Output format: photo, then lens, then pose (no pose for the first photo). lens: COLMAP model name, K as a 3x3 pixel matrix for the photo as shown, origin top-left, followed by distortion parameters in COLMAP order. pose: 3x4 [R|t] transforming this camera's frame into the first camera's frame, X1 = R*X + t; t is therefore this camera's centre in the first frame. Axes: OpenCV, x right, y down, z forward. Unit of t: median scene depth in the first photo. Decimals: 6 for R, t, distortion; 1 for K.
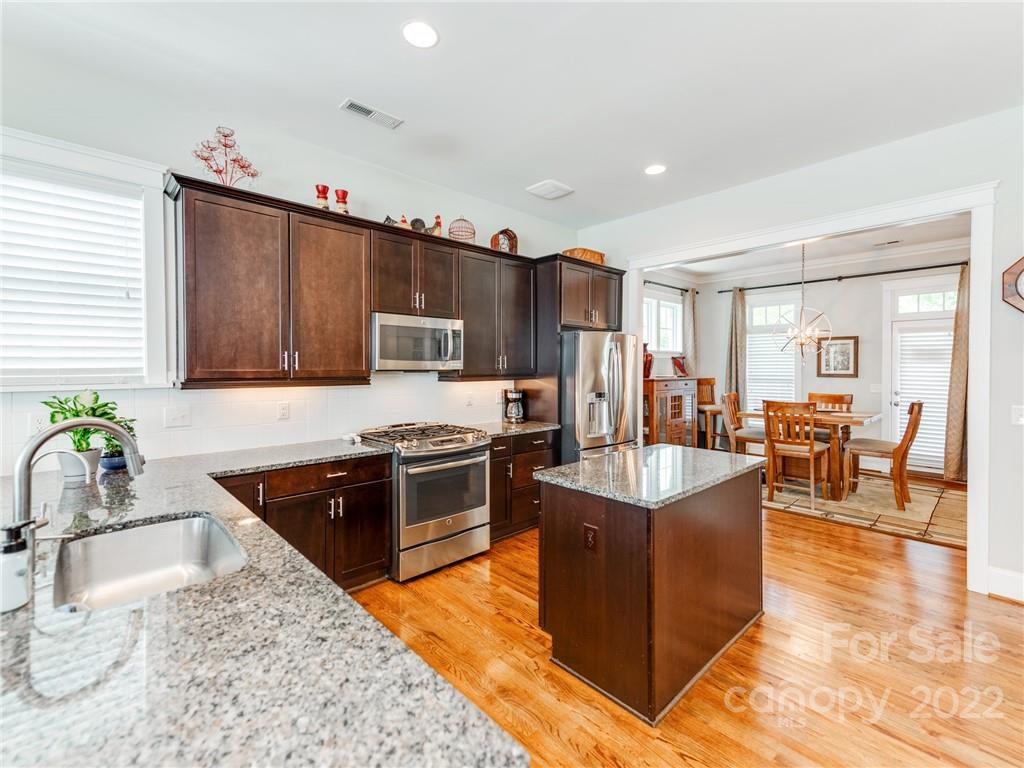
lens RADIAL K [[450.8, 0, 516.8], [0, 450.8, 378.1], [0, 0, 1]] dist [0.021071, -0.001776]
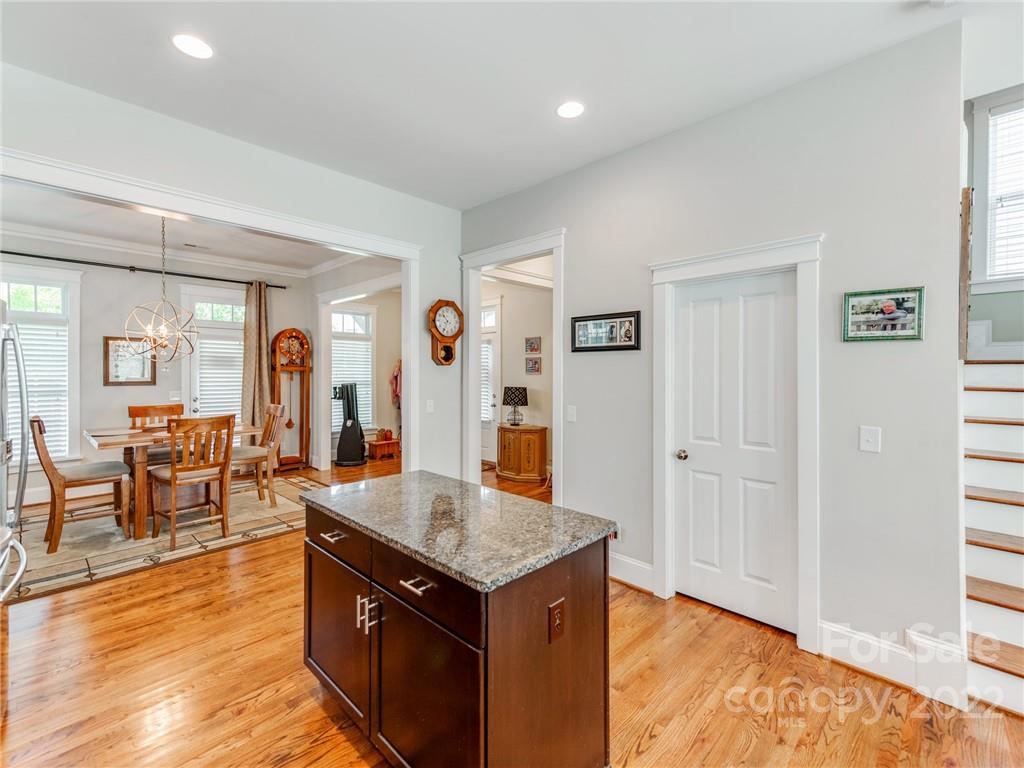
lens RADIAL K [[450.8, 0, 513.7], [0, 450.8, 378.5], [0, 0, 1]] dist [0.021071, -0.001776]
pose [[-0.039190, -0.022879, 0.998970, -0.291024], [0.025881, 0.999379, 0.023903, -0.029471], [-0.998897, 0.026791, -0.038573, 0.557659]]
